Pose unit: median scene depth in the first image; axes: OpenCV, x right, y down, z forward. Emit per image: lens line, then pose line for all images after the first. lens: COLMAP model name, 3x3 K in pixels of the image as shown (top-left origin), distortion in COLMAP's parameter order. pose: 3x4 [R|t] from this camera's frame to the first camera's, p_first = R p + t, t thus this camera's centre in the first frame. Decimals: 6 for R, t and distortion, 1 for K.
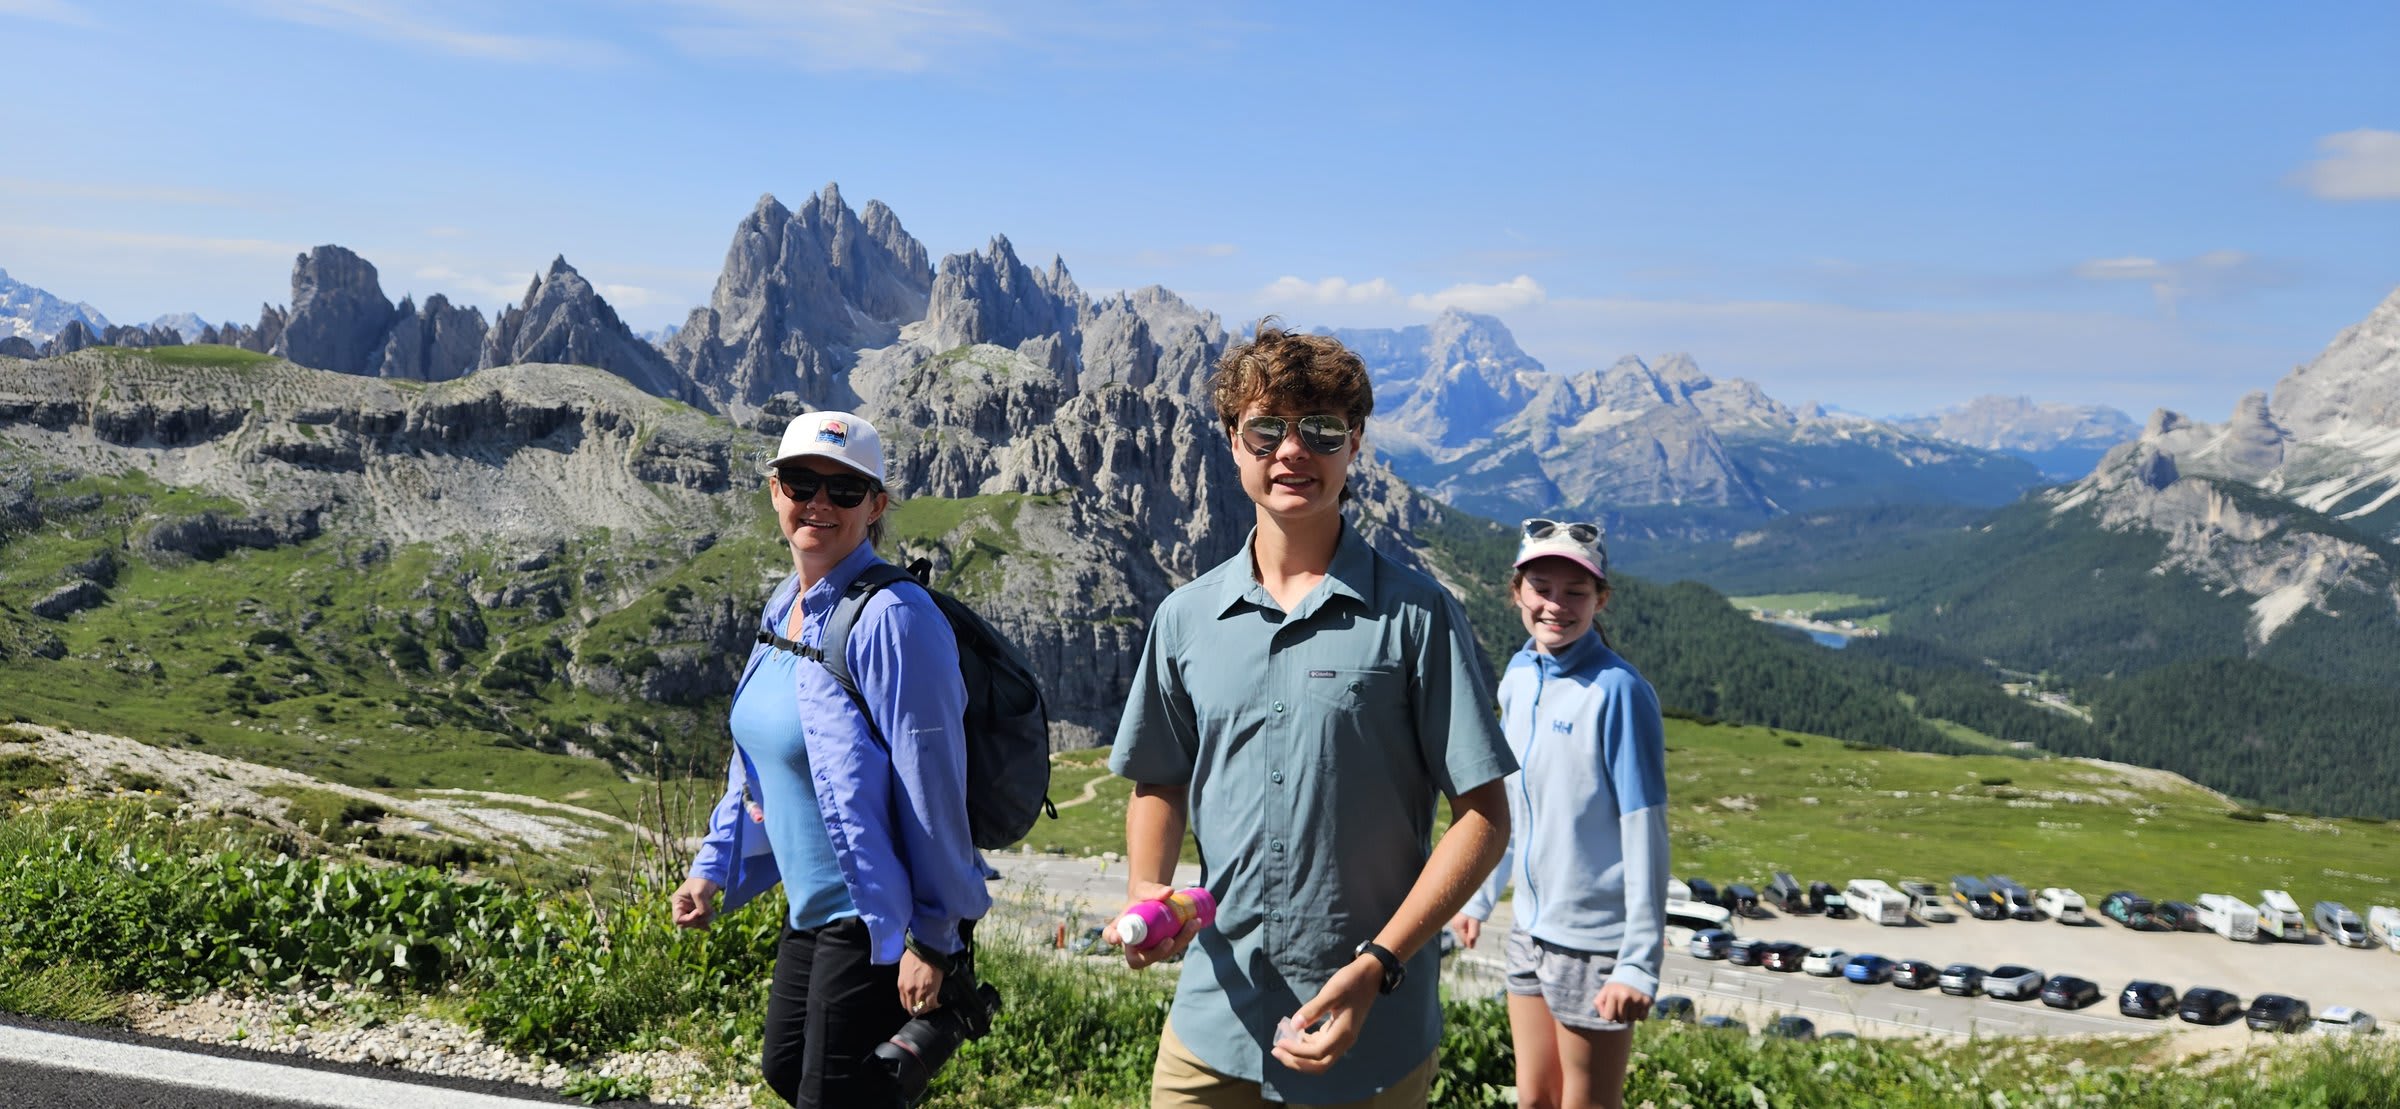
lens RADIAL K [[1582.5, 0, 1206.4], [0, 1582.5, 566.5], [0, 0, 1]] dist [0.080252, -0.065247]
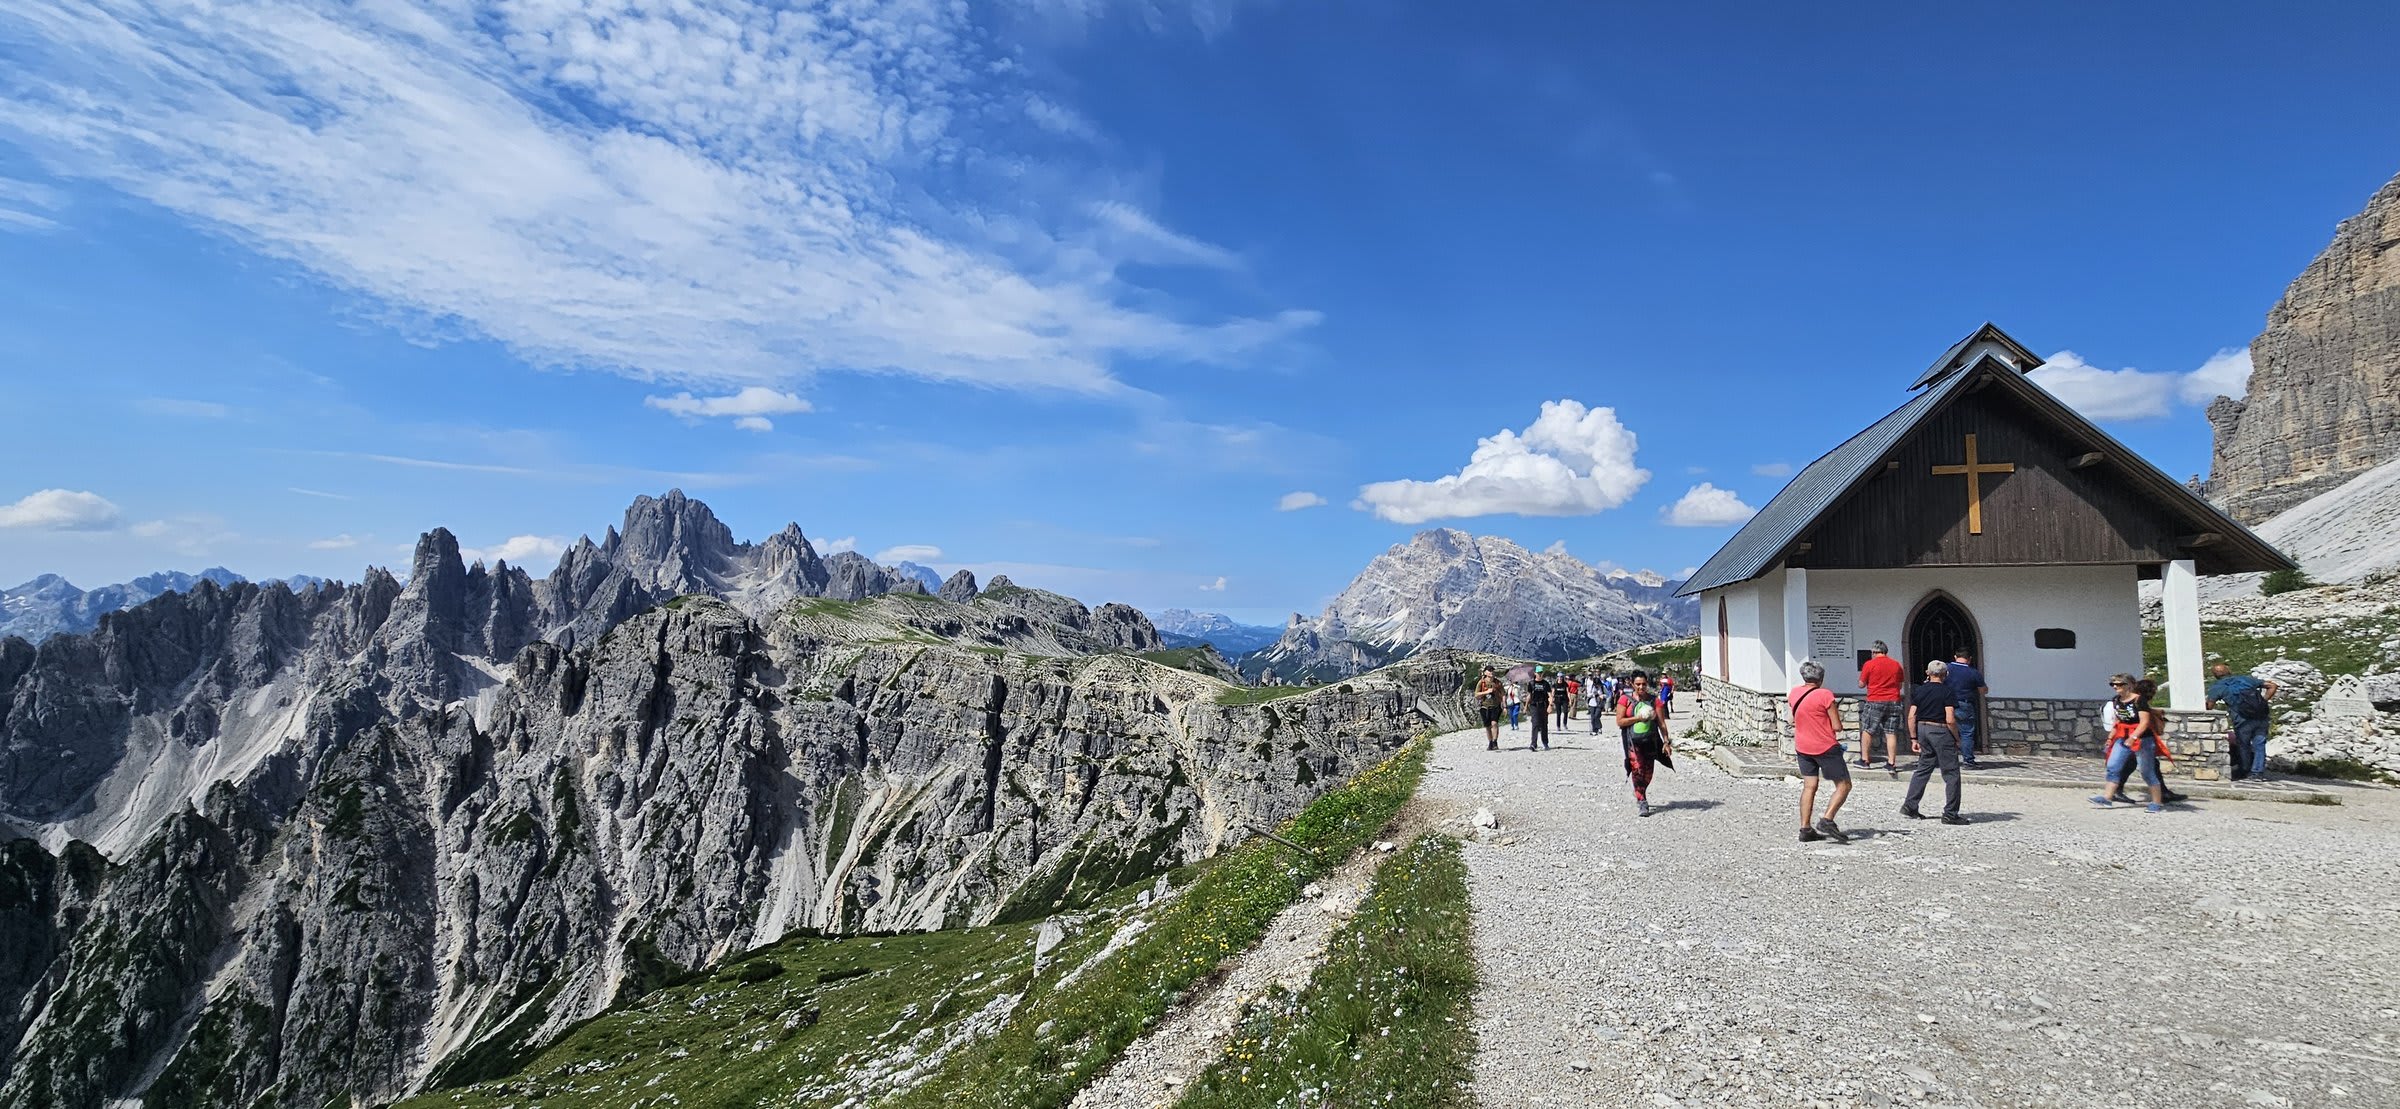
lens RADIAL K [[981.6, 0, 1191.7], [0, 981.6, 561.1], [0, 0, 1]] dist [0.000856, 0.000248]
pose [[0.862024, 0.003495, 0.506855, -0.398876], [0.077845, 0.987200, -0.139202, 0.013226], [-0.500854, 0.159451, 0.850718, -0.121308]]
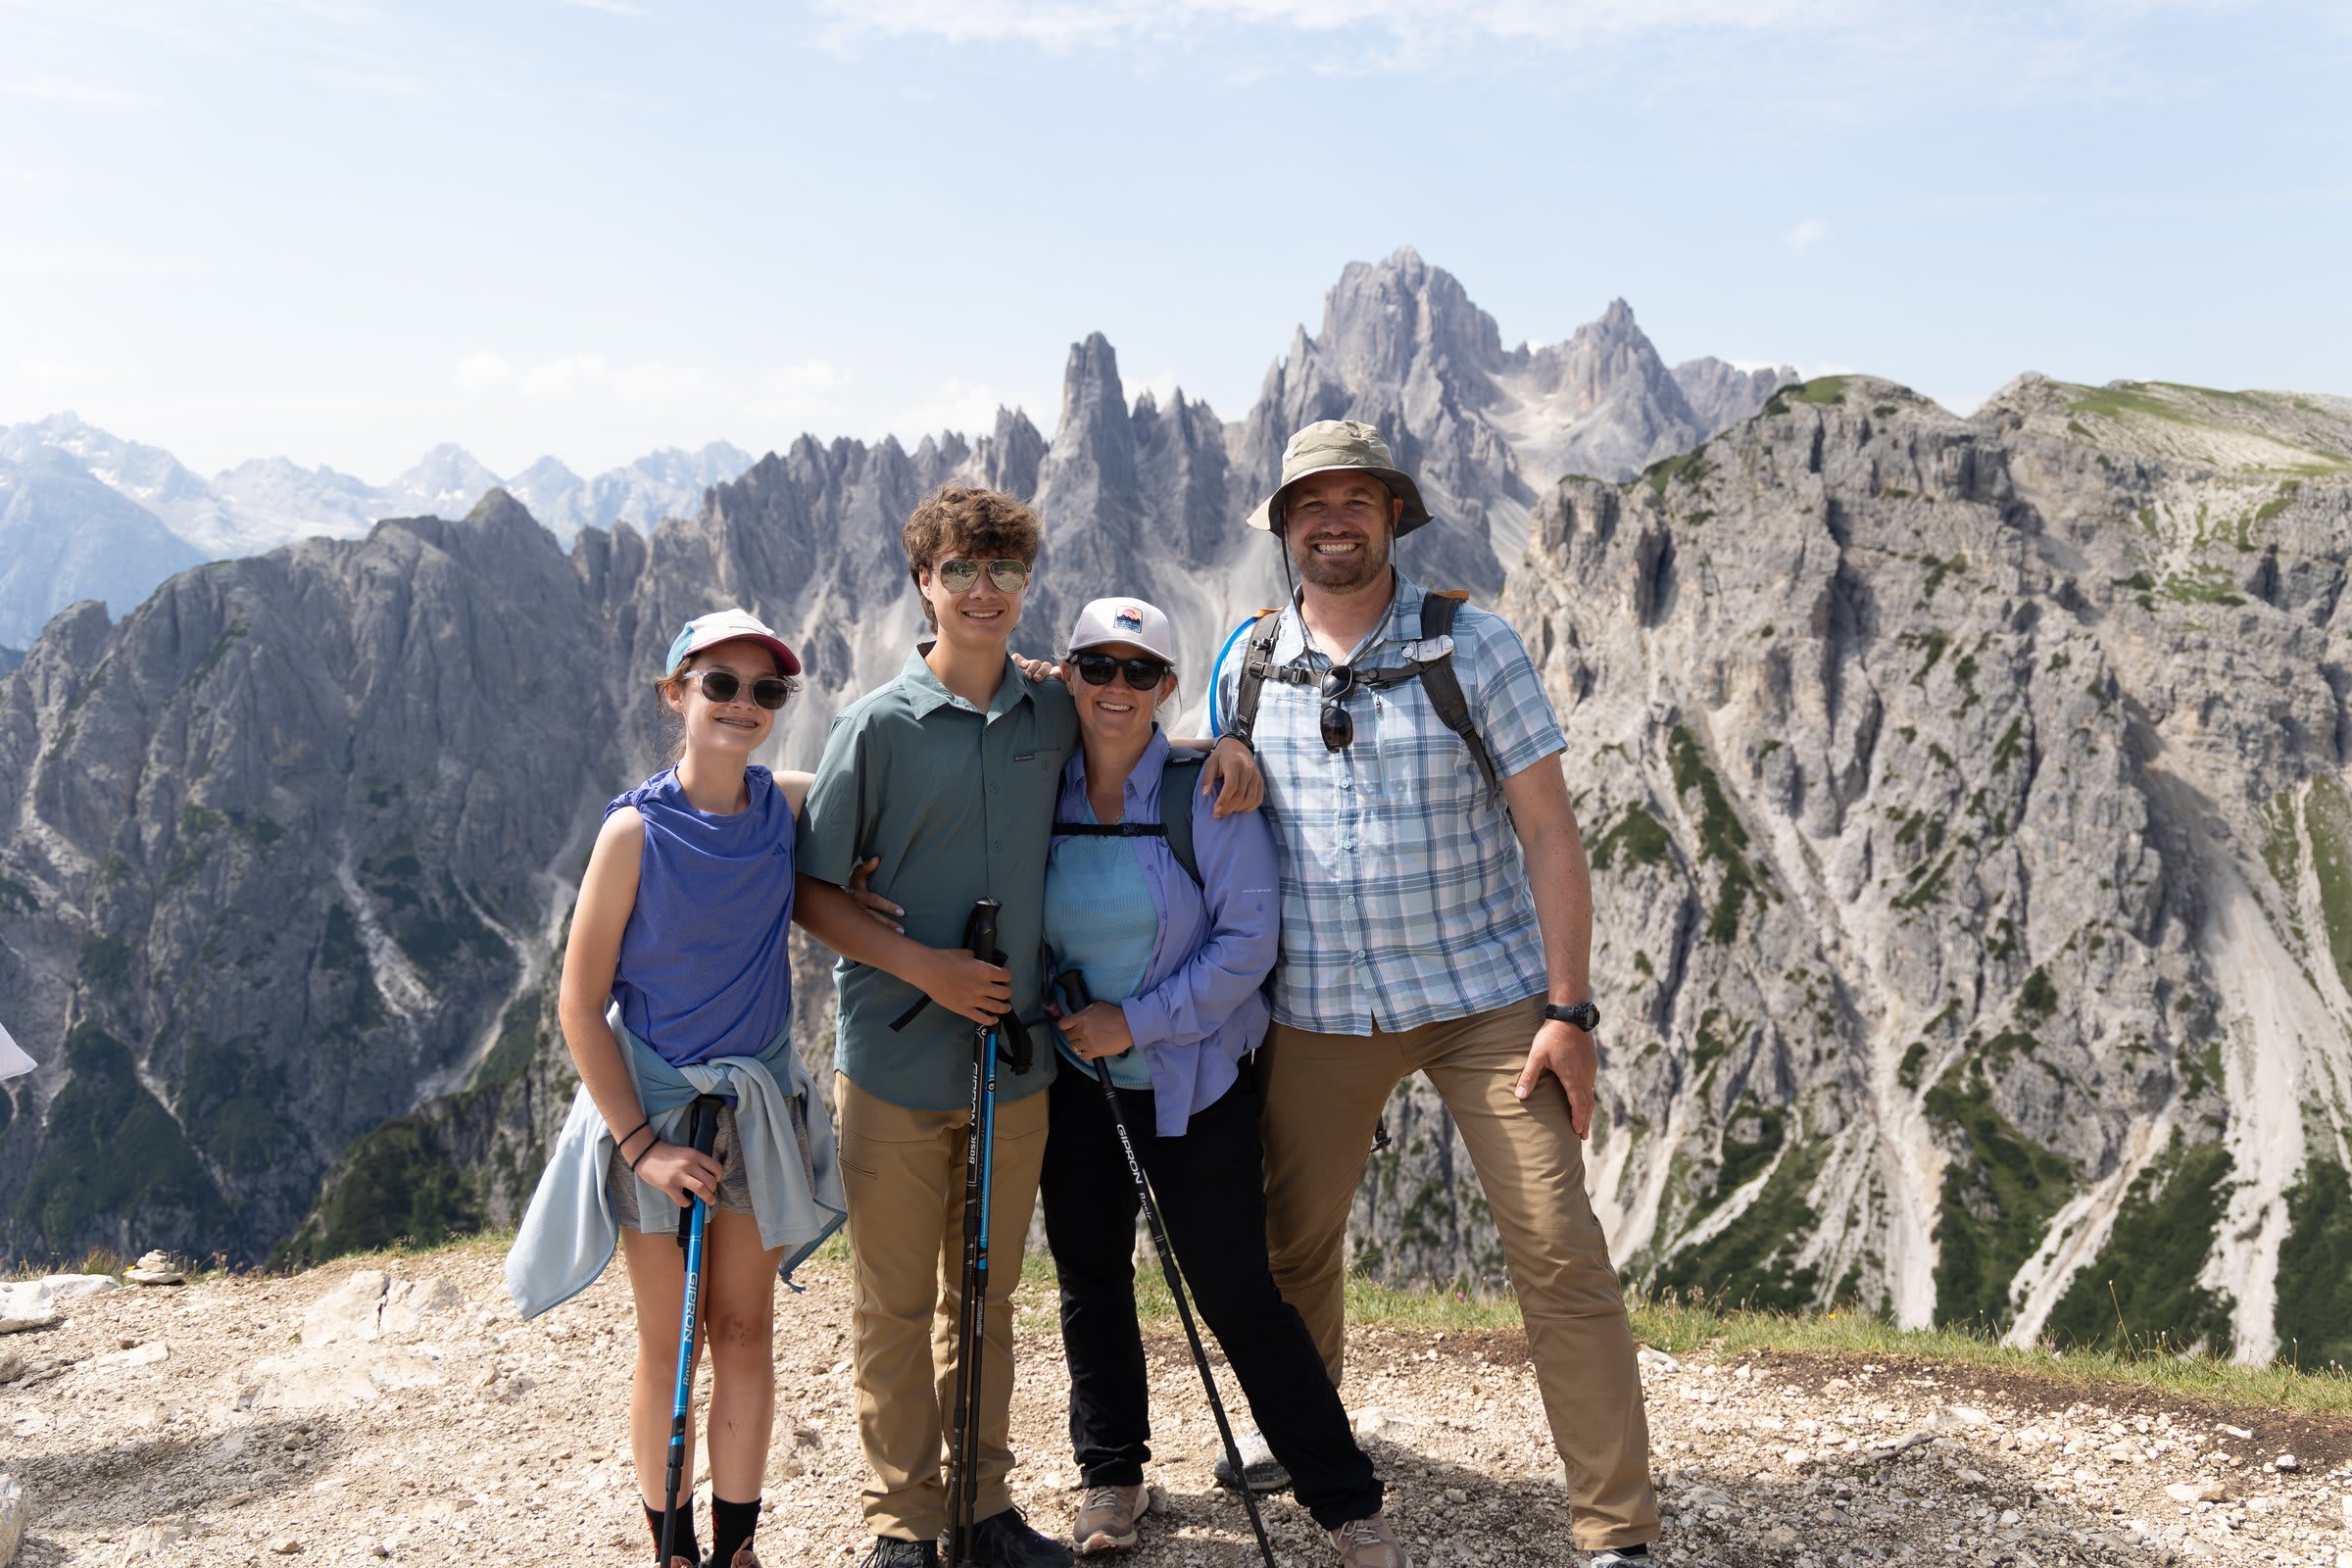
lens RADIAL K [[1936.3, 0, 1175.9], [0, 1936.3, 798.1], [0, 0, 1]] dist [0.015473, -0.023372]
pose [[0.999265, -0.037140, -0.009450, -0.493822], [0.037427, 0.998781, 0.032197, 0.017589], [0.008243, -0.032527, 0.999437, -0.043271]]
